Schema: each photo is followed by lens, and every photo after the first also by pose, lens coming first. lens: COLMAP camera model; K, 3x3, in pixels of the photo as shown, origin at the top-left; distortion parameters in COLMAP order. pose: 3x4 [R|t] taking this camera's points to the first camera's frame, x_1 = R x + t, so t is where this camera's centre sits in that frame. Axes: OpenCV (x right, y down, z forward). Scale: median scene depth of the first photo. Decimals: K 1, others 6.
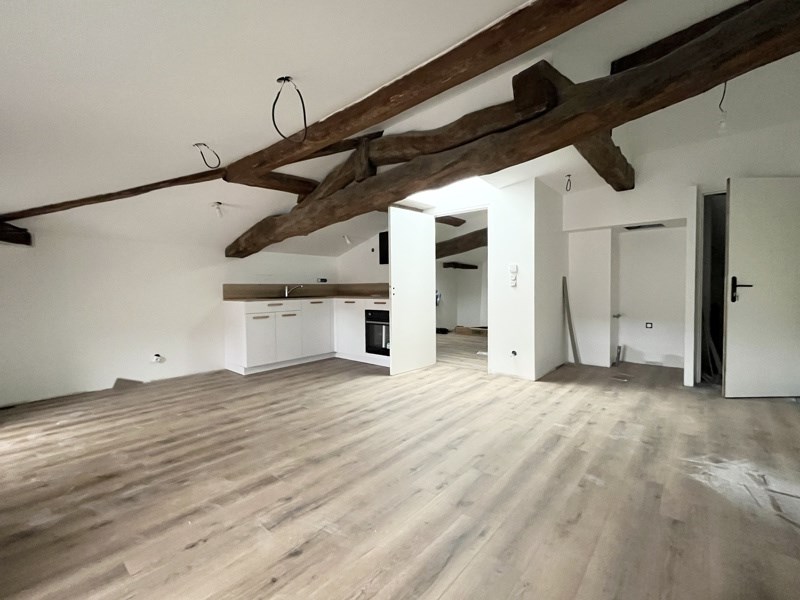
lens RADIAL K [[351.4, 0, 400.0], [0, 351.4, 300.0], [0, 0, 1]] dist [-0.000958, -0.000001]
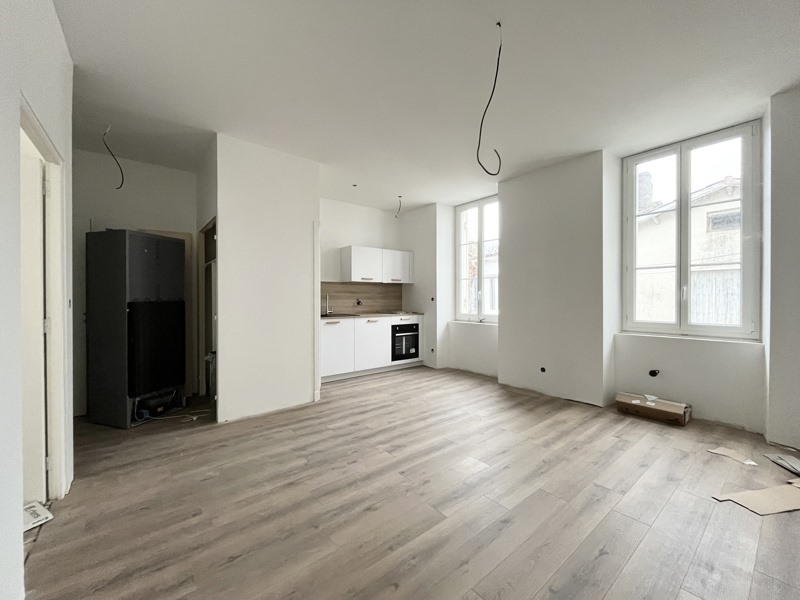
lens RADIAL K [[351.4, 0, 400.0], [0, 351.4, 300.0], [0, 0, 1]] dist [-0.000958, -0.000001]
pose [[0.153791, 0.036295, 0.987437, -1.294959], [0.051156, 0.997693, -0.044639, -0.002994], [-0.986778, 0.057378, 0.151580, 0.793873]]
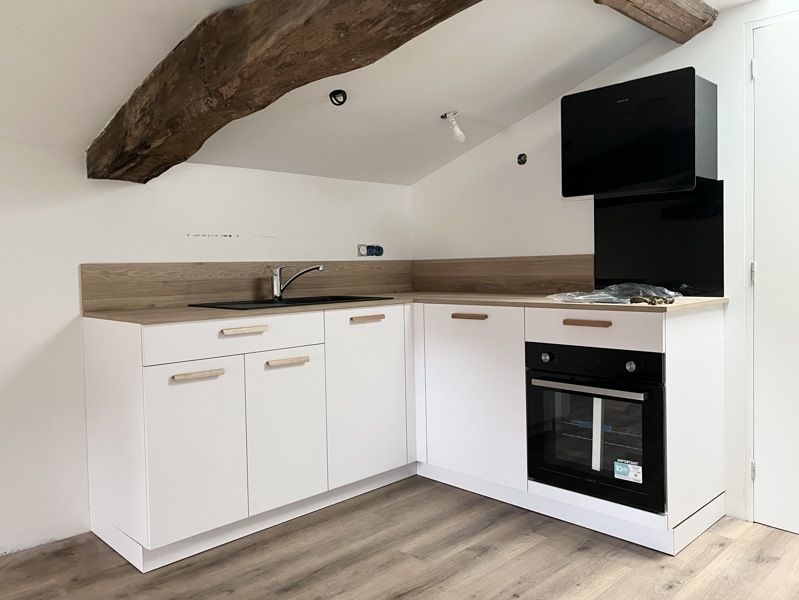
lens RADIAL K [[626.3, 0, 399.5], [0, 626.3, 300.0], [0, 0, 1]] dist [0.001941, 0.000551]
pose [[0.996108, -0.005143, -0.087989, -0.163044], [0.006673, 0.999832, 0.017099, -0.019902], [0.087886, -0.017620, 0.995975, 0.445049]]
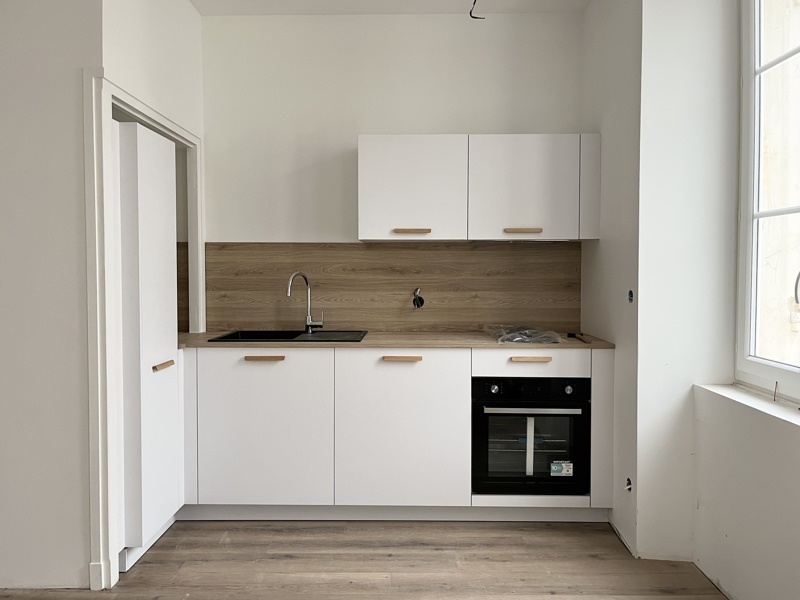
lens RADIAL K [[627.1, 0, 400.0], [0, 627.1, 300.0], [0, 0, 1]] dist [0.001941, 0.000551]
pose [[0.767981, 0.014086, 0.640318, -0.586694], [0.006309, 0.999543, -0.029556, -0.035078], [-0.640442, 0.026738, 0.767541, 0.547251]]
